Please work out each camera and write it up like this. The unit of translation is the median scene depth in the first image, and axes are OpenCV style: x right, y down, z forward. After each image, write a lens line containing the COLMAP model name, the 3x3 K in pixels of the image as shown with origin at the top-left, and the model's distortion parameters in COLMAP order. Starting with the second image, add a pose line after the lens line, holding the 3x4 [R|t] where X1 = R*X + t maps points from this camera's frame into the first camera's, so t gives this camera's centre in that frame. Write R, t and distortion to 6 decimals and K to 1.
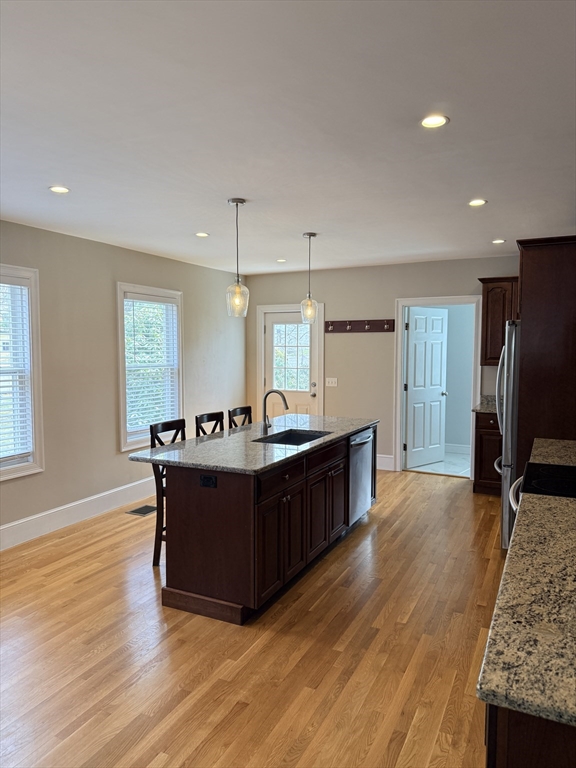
lens RADIAL K [[538.5, 0, 288.3], [0, 538.5, 388.0], [0, 0, 1]] dist [0.075661, -0.086050]
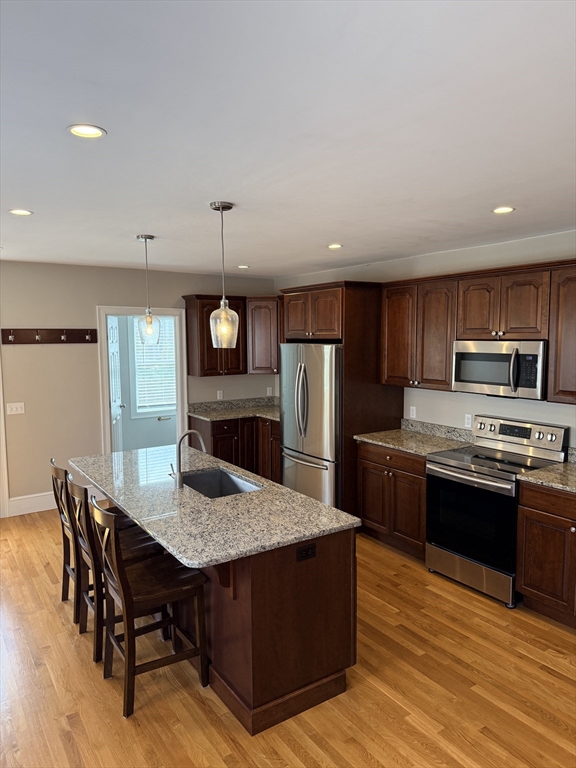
lens RADIAL K [[538.5, 0, 288.3], [0, 538.5, 388.0], [0, 0, 1]] dist [0.075661, -0.086050]
pose [[0.502358, -0.088611, 0.860107, -0.407658], [0.068428, 0.995689, 0.062613, -0.064036], [-0.861948, 0.027401, 0.506256, 0.277552]]
